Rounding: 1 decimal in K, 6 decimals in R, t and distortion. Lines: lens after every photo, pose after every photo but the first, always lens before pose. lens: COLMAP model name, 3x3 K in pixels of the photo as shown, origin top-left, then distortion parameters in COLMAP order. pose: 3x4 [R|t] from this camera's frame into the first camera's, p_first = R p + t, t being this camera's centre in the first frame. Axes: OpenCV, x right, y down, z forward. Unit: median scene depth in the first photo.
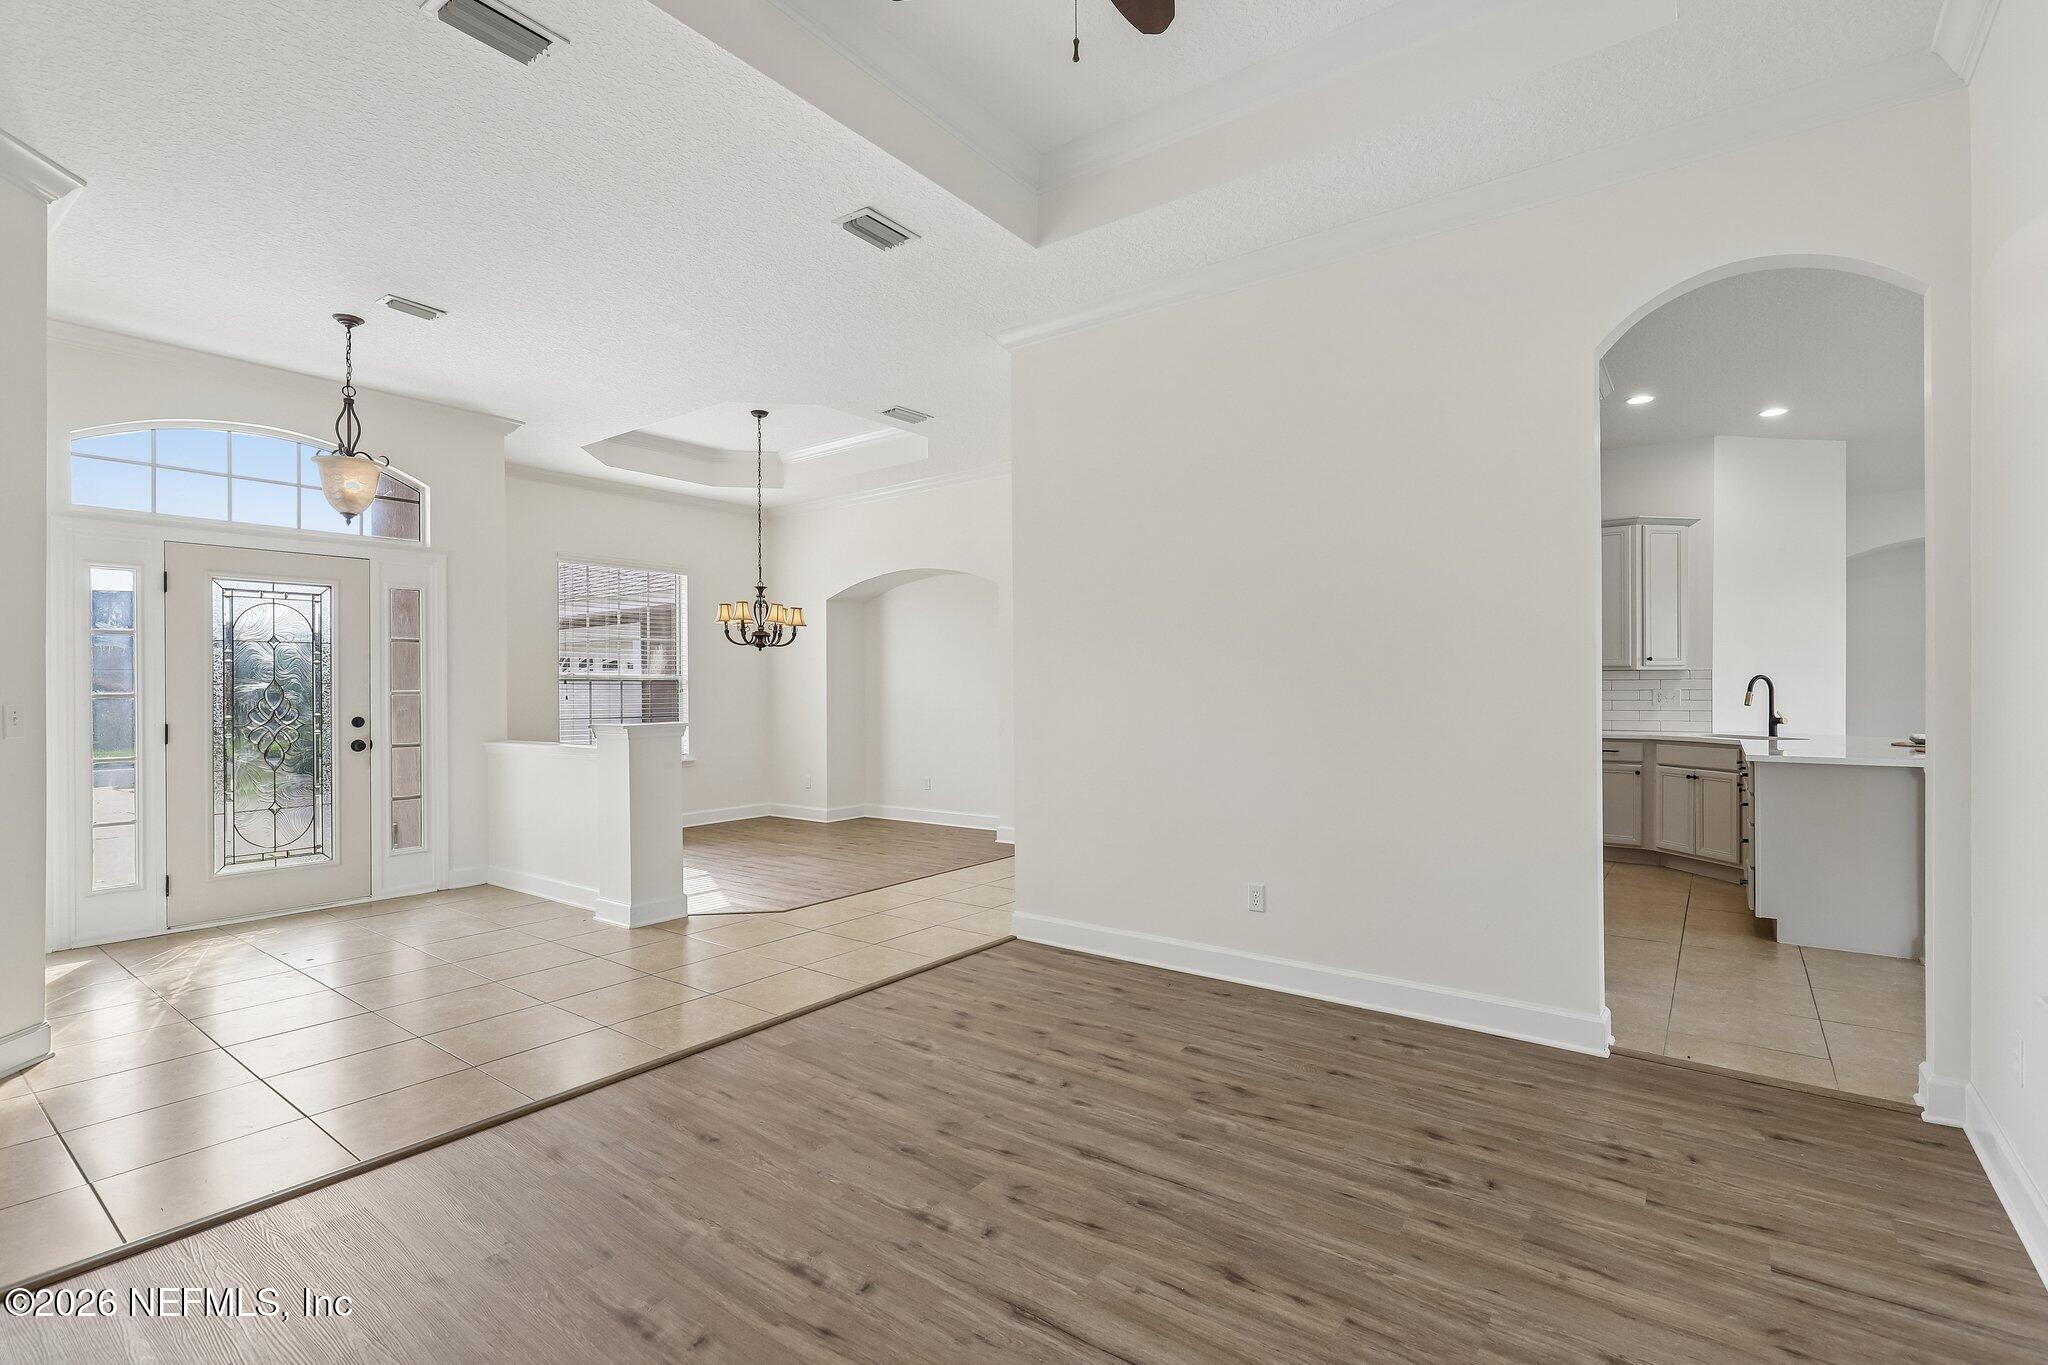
lens RADIAL K [[928.2, 0, 1037.4], [0, 928.2, 691.5], [0, 0, 1]] dist [0.002204, -0.001029]
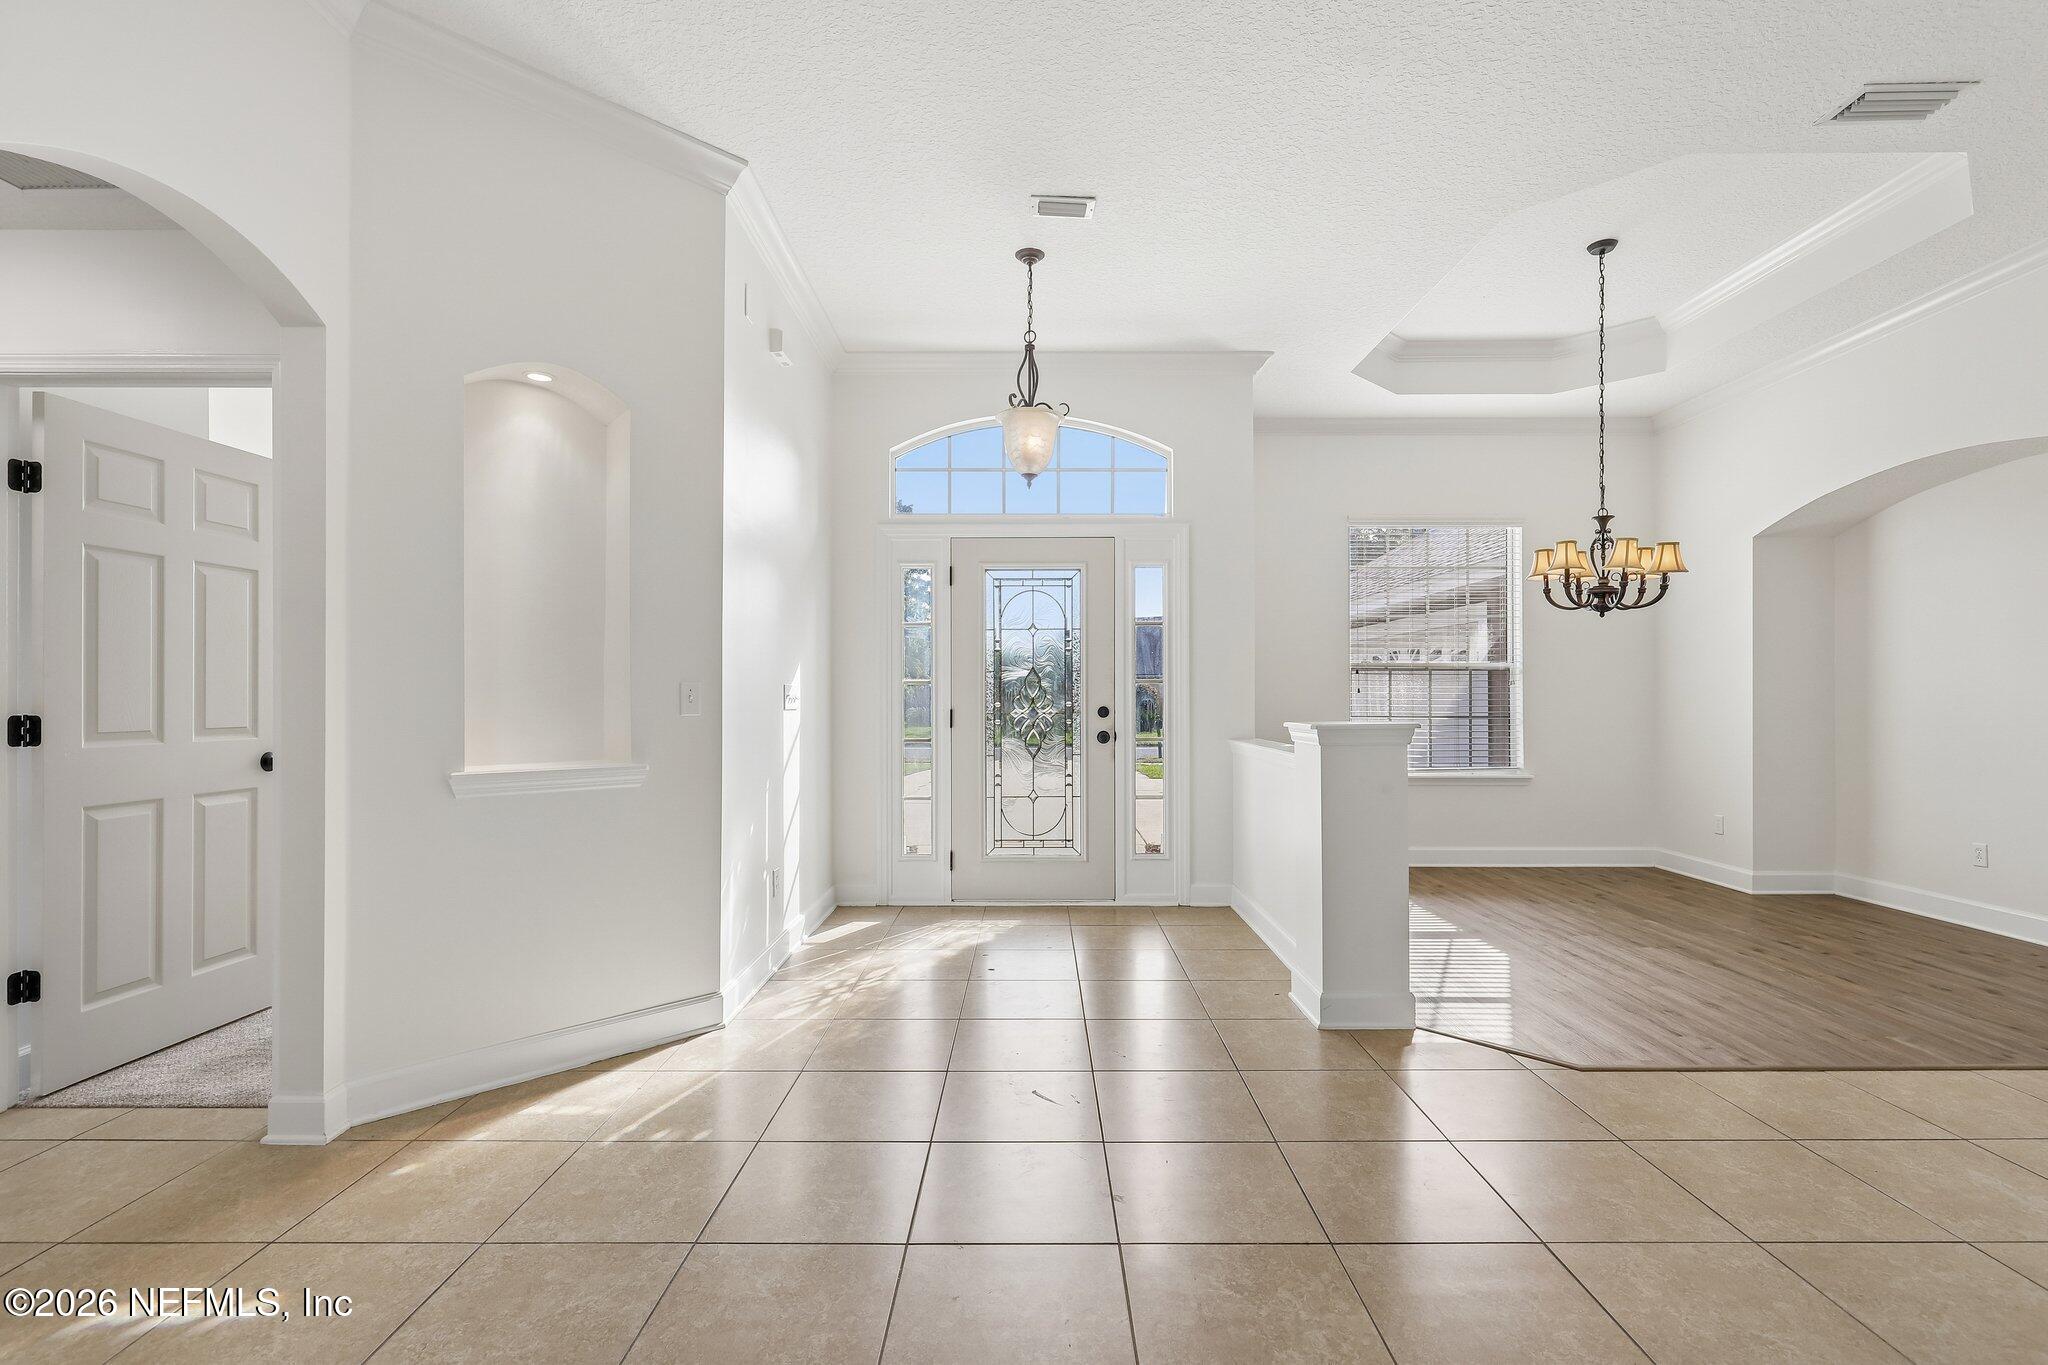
lens RADIAL K [[930.0, 0, 1029.1], [0, 930.0, 691.7], [0, 0, 1]] dist [0.000462, -0.000186]
pose [[0.594951, 0.002947, -0.803756, -0.022157], [-0.004563, 0.999990, 0.000288, 0.012514], [0.803749, 0.003496, 0.594958, 0.383981]]
